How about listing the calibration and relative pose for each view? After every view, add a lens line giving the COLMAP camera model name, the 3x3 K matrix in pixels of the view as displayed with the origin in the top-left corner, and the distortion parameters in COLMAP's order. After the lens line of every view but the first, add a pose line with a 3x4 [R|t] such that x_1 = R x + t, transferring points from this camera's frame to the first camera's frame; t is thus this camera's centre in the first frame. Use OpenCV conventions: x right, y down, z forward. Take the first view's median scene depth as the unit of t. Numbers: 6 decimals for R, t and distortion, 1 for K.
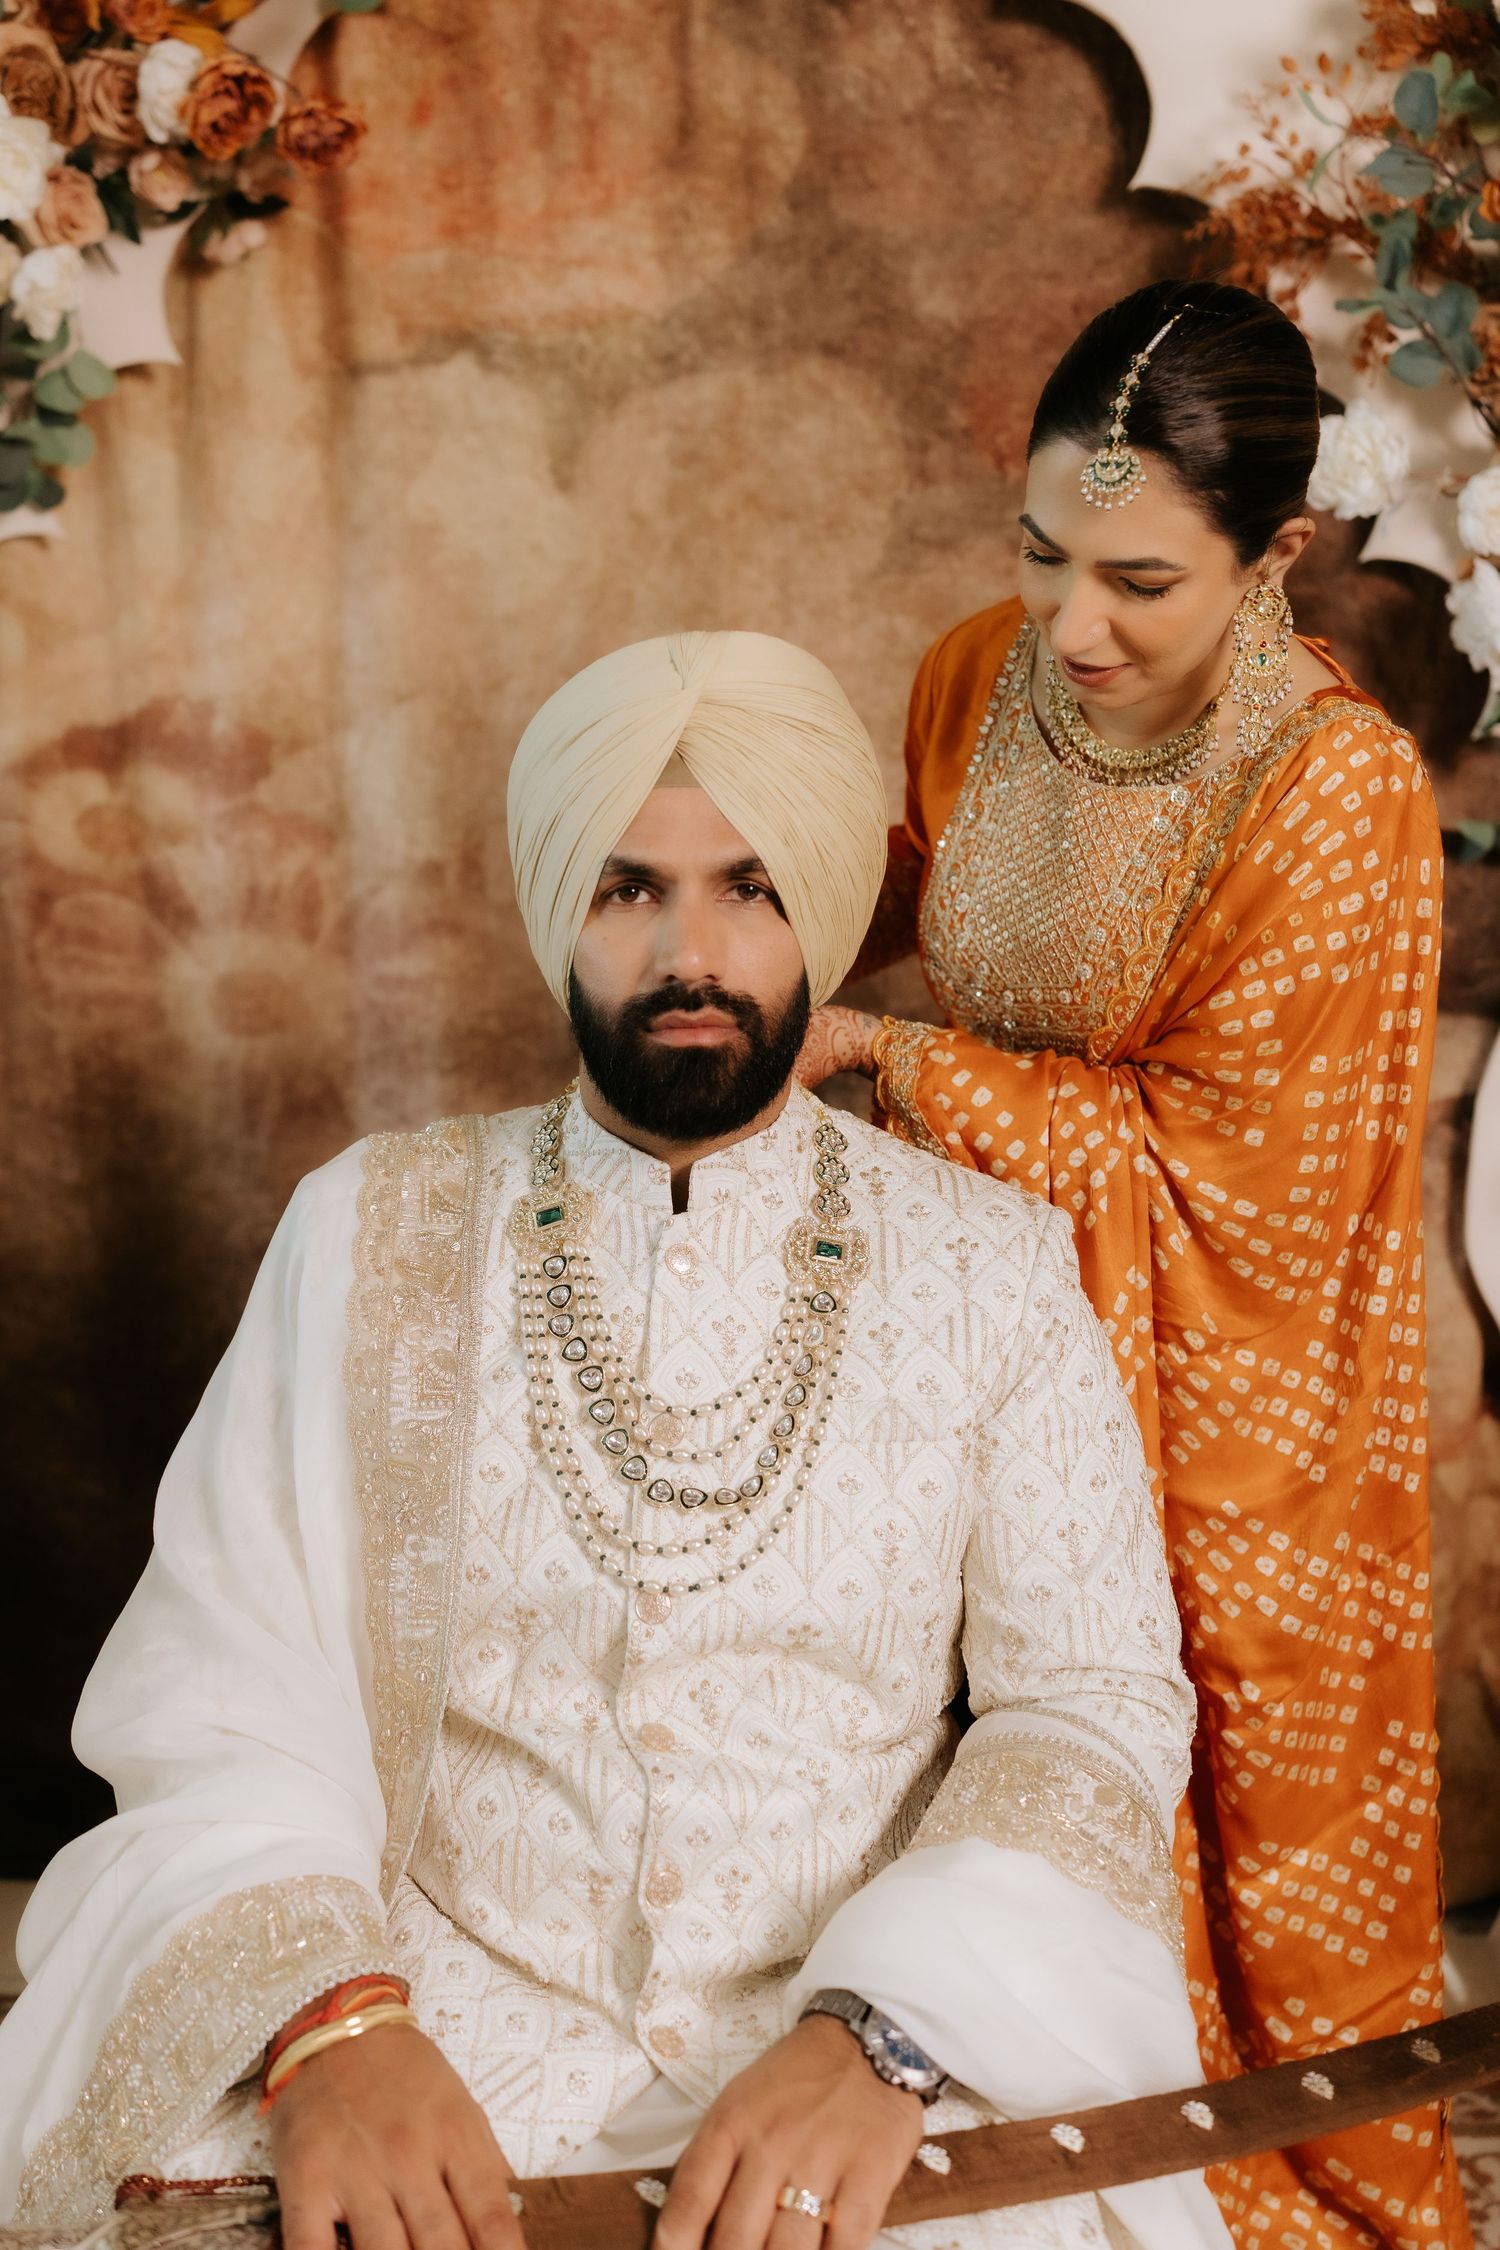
lens RADIAL K [[2155.6, 0, 748.8], [0, 2155.6, 1115.2], [0, 0, 1]] dist [0.007224, -0.009782]
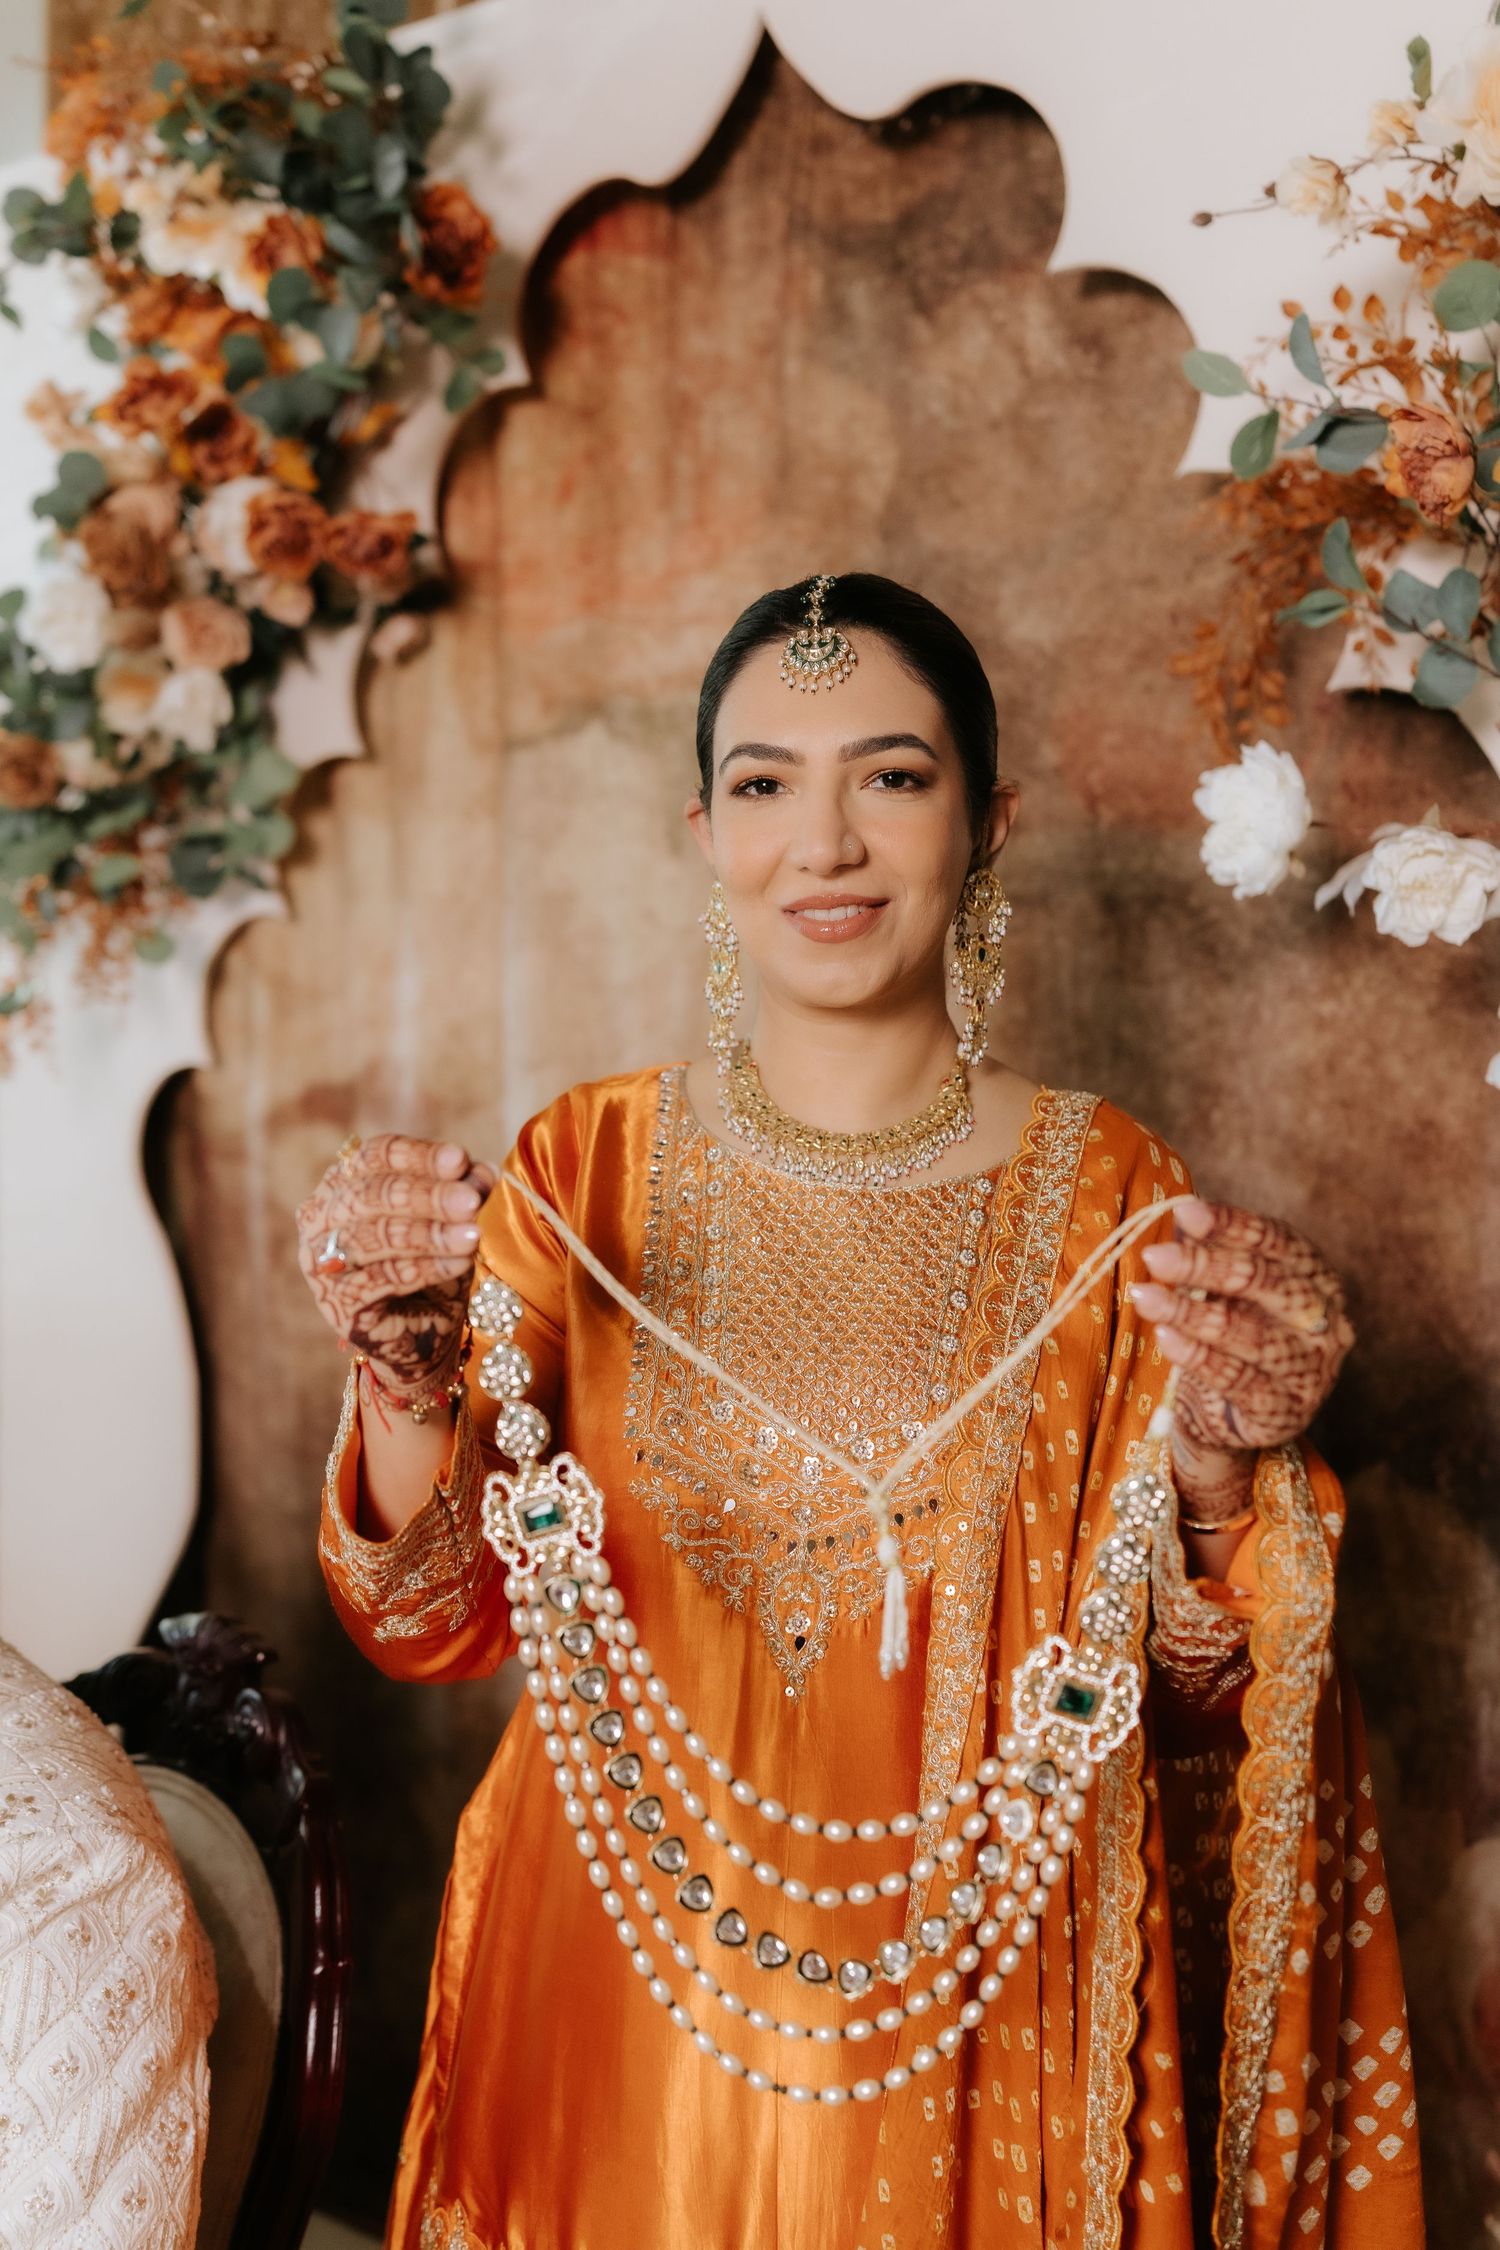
lens RADIAL K [[2161.7, 0, 745.4], [0, 2161.7, 1129.6], [0, 0, 1]] dist [0.008787, -0.014339]
pose [[0.818529, 0.039090, -0.573134, 0.500438], [-0.086443, 0.994703, -0.055613, -0.121622], [0.567924, 0.095064, 0.817573, 0.256915]]
